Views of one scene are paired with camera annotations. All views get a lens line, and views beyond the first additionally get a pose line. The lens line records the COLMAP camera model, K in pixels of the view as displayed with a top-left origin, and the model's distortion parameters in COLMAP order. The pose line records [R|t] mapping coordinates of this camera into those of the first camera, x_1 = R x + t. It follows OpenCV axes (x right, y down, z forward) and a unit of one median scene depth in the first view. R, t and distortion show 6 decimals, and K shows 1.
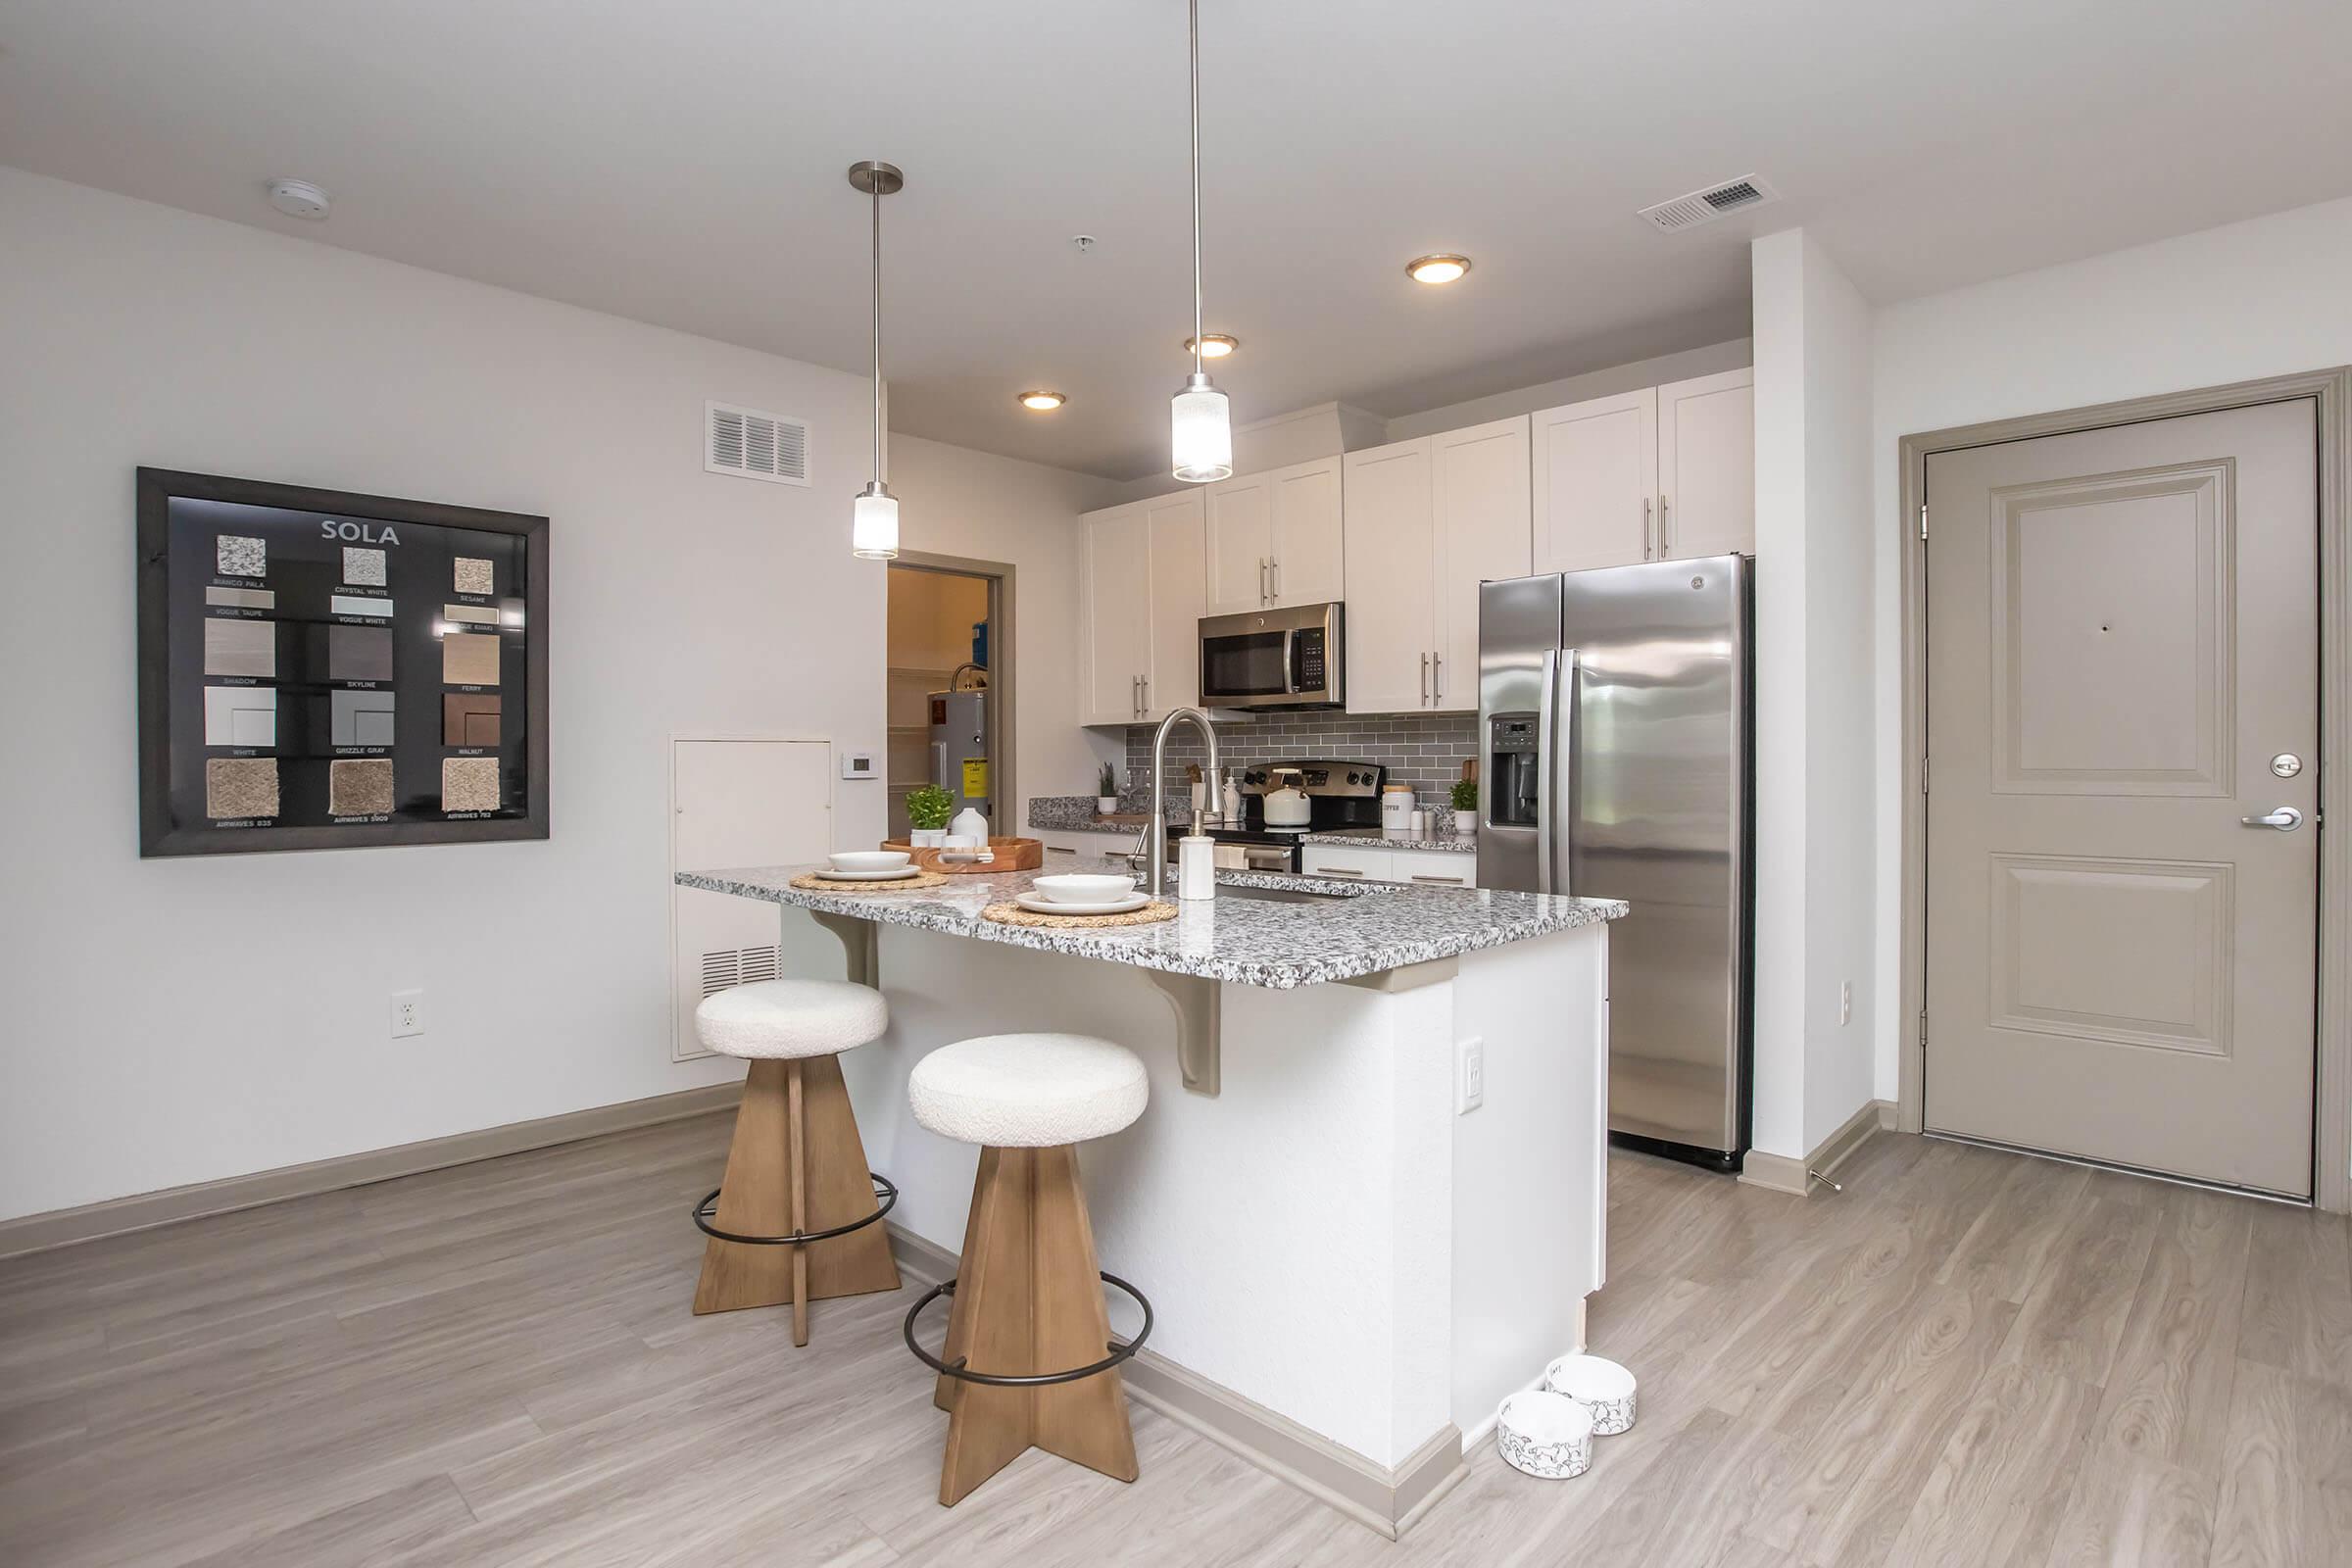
lens RADIAL K [[1199.3, 0, 1182.6], [0, 1199.3, 777.8], [0, 0, 1]] dist [-0.044644, 0.006961]
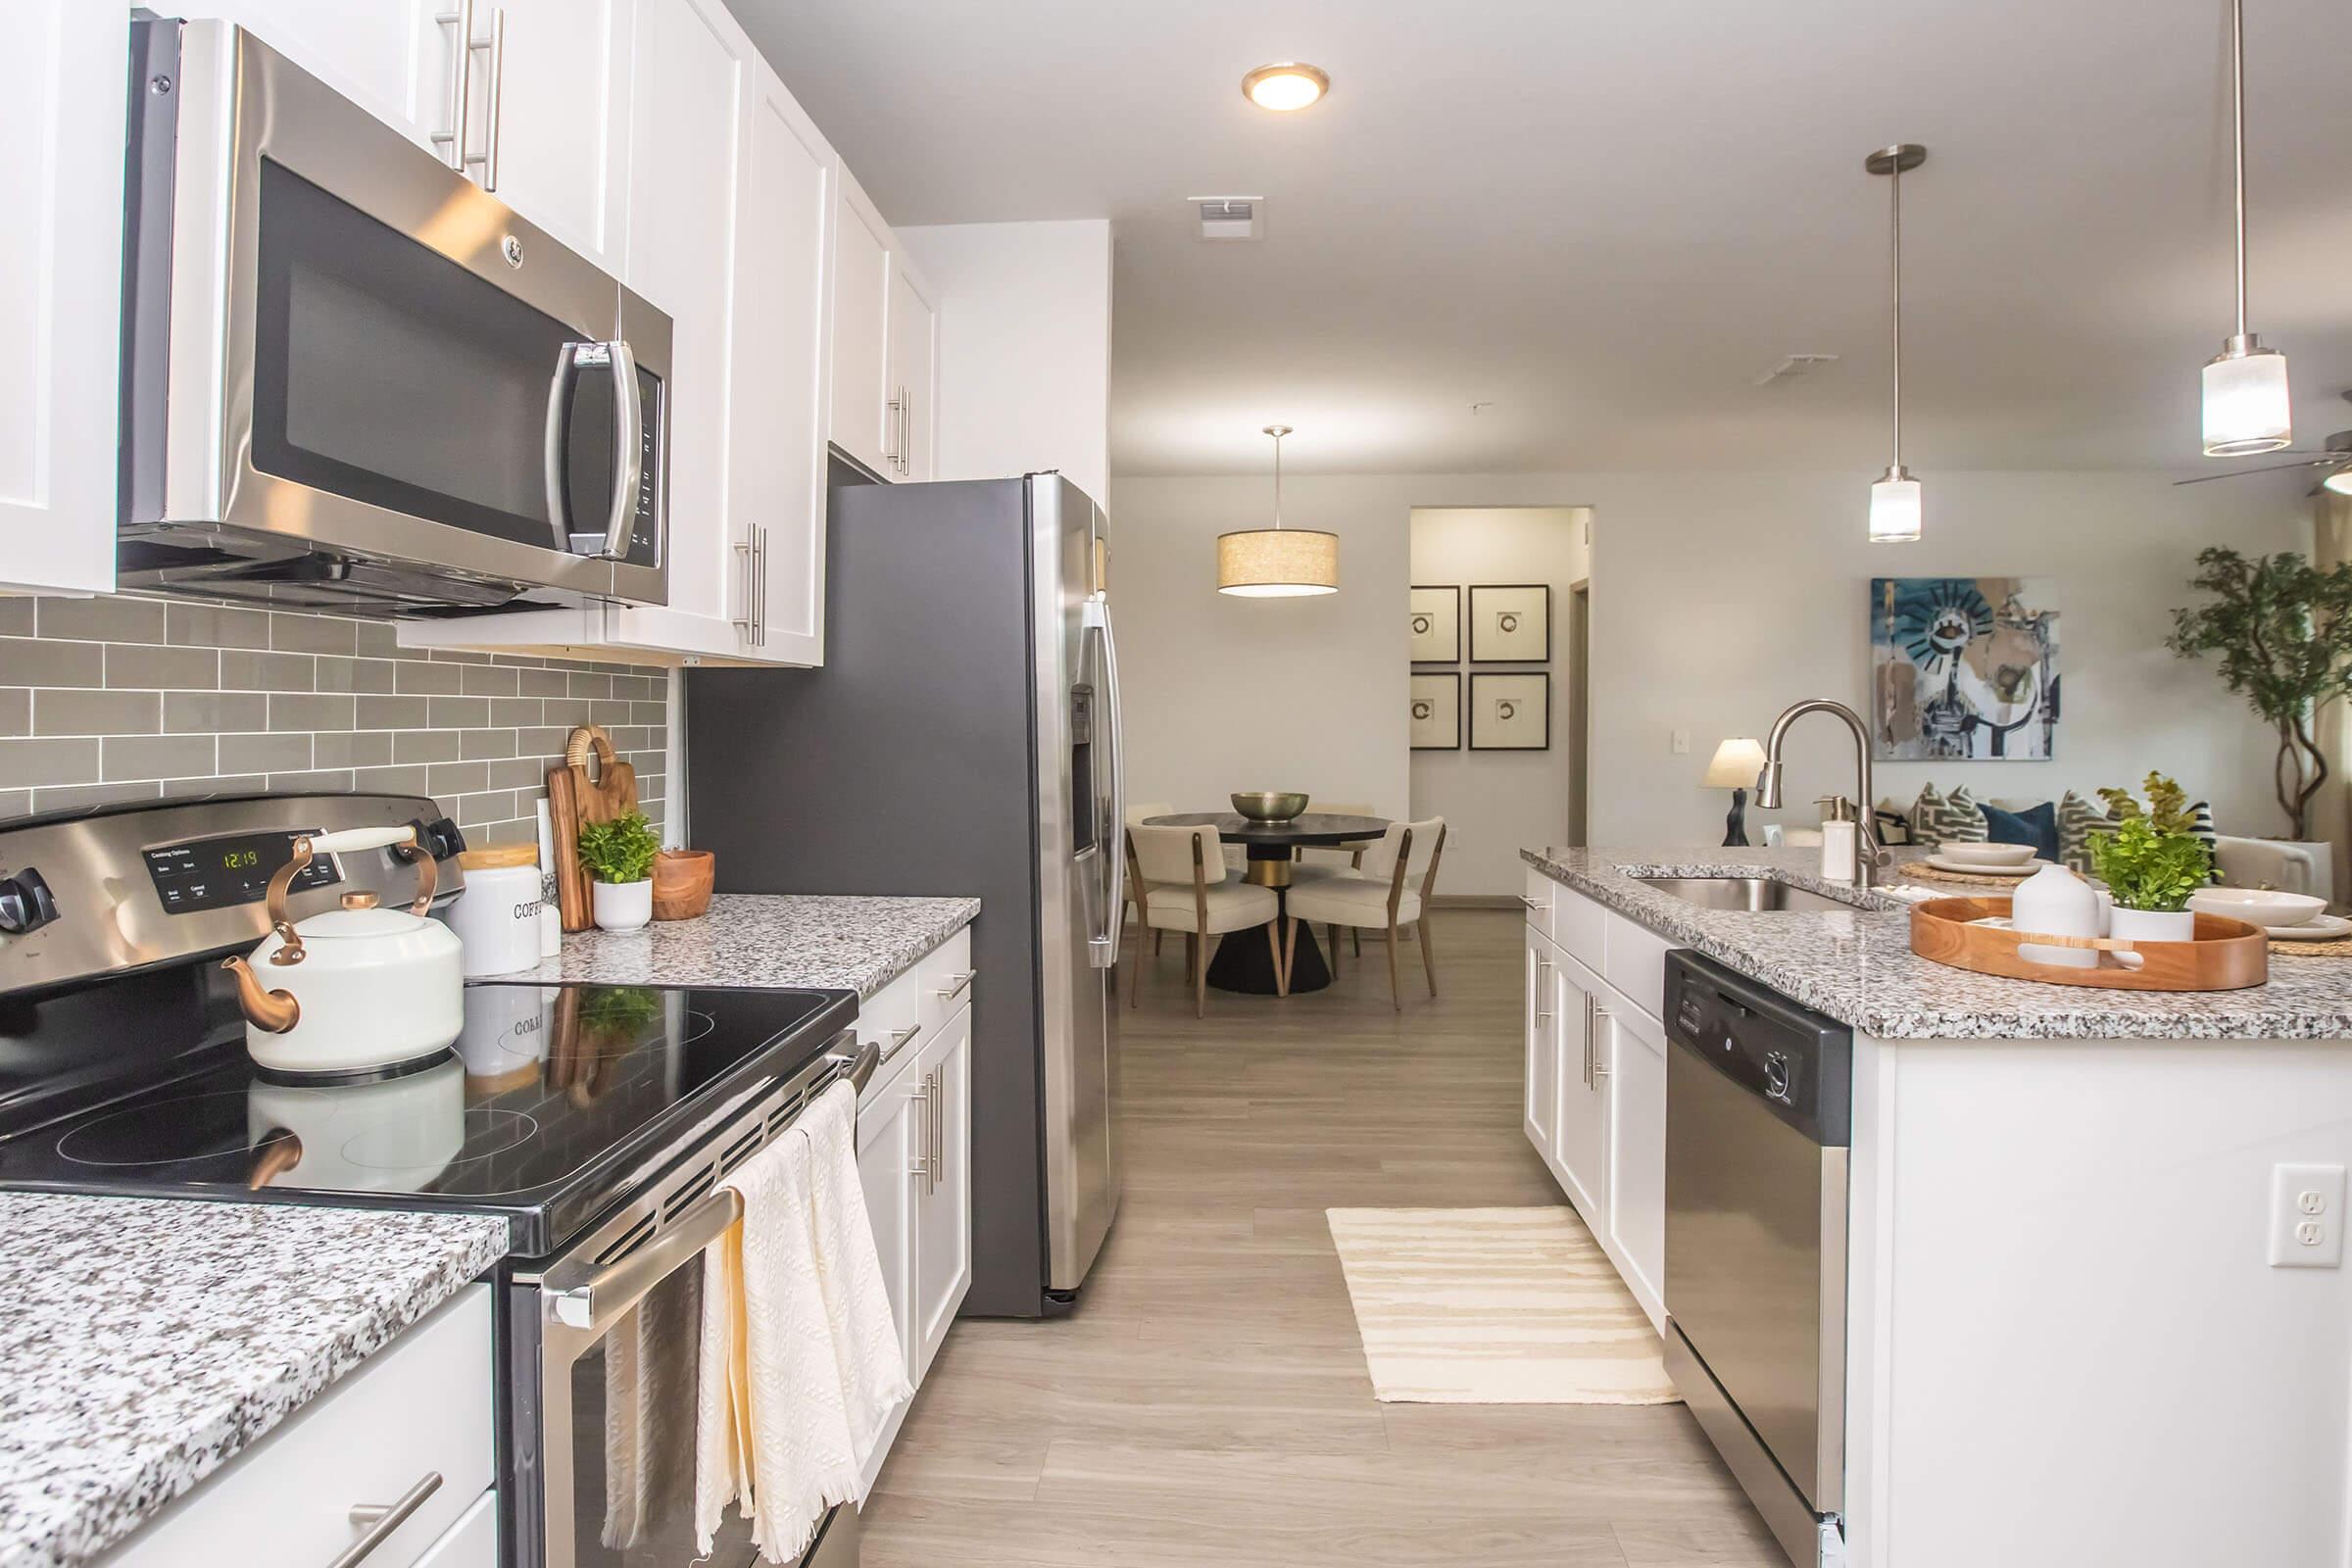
lens RADIAL K [[1199.3, 0, 1202.7], [0, 1199.3, 714.5], [0, 0, 1]] dist [-0.044644, 0.006961]
pose [[-0.637071, 0.005318, 0.770787, -0.276402], [0.017905, 0.999808, 0.007901, -0.038555], [-0.770597, 0.018834, -0.637044, 1.283250]]
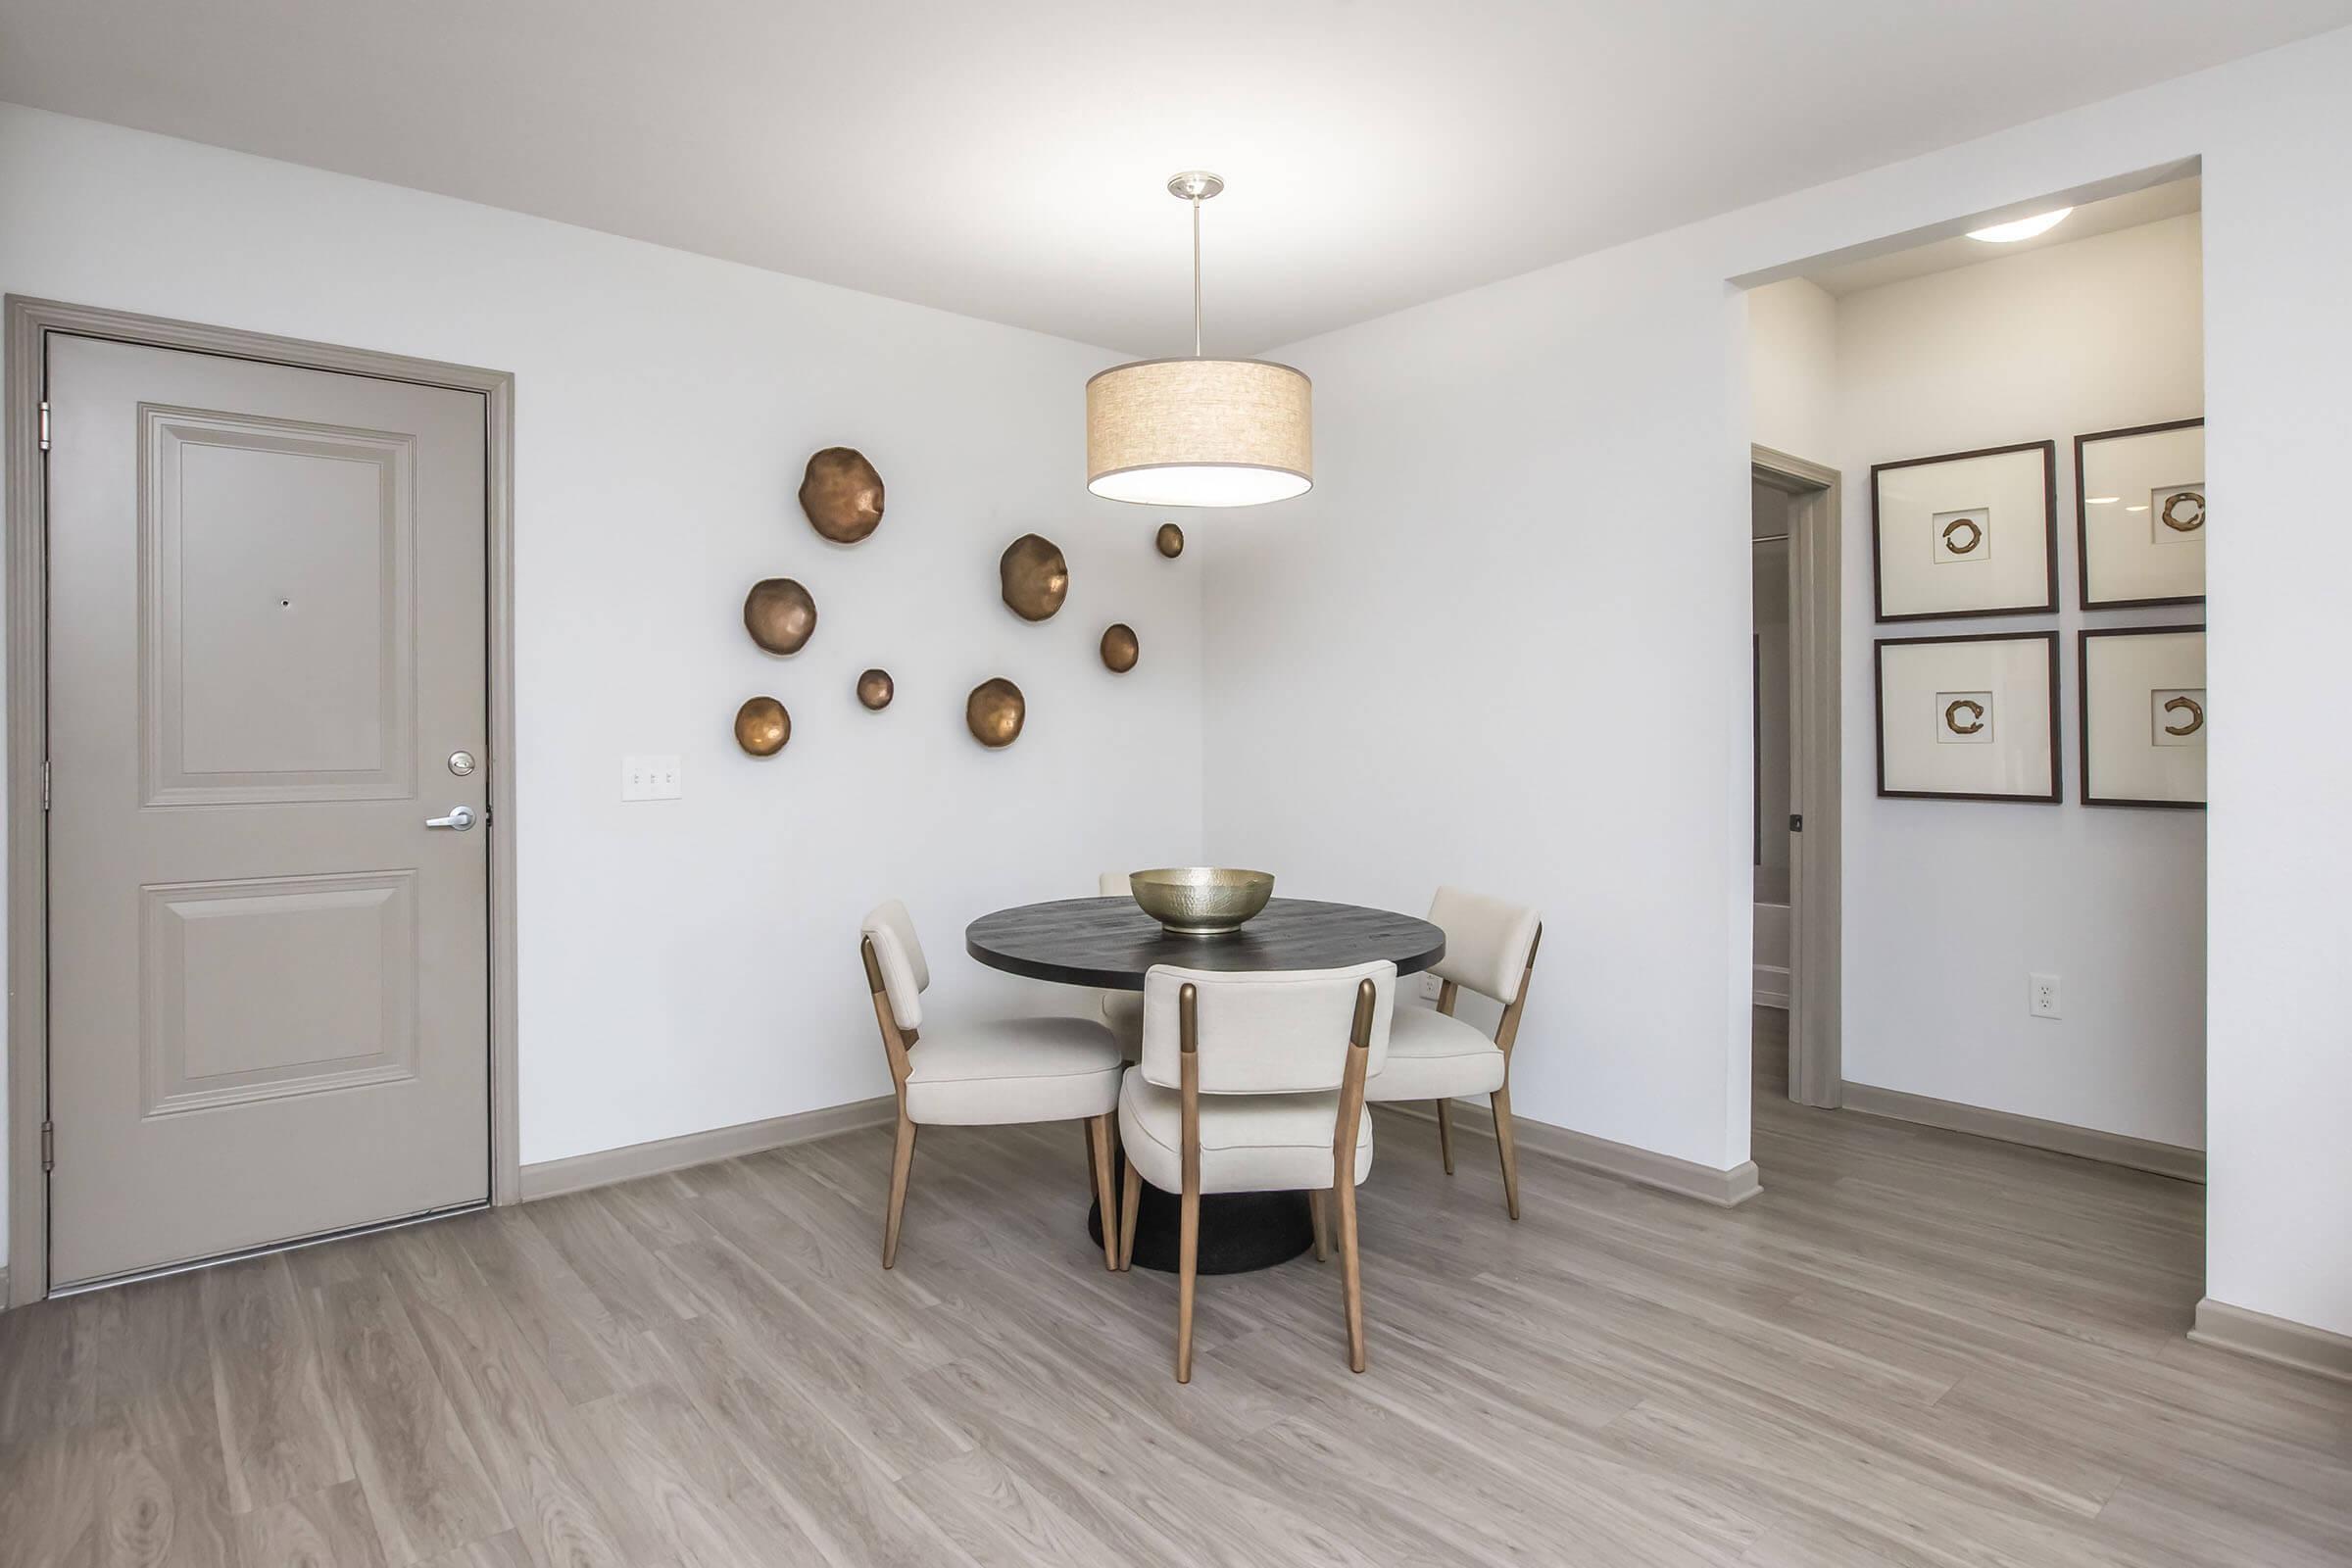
lens RADIAL K [[1285.0, 0, 1175.3], [0, 1285.0, 724.1], [0, 0, 1]] dist [-0.040707, 0.006091]
pose [[0.107926, 0.001520, 0.994158, -0.029204], [0.016503, 0.999858, -0.003321, -0.023357], [-0.994022, 0.016765, 0.107886, 0.235897]]
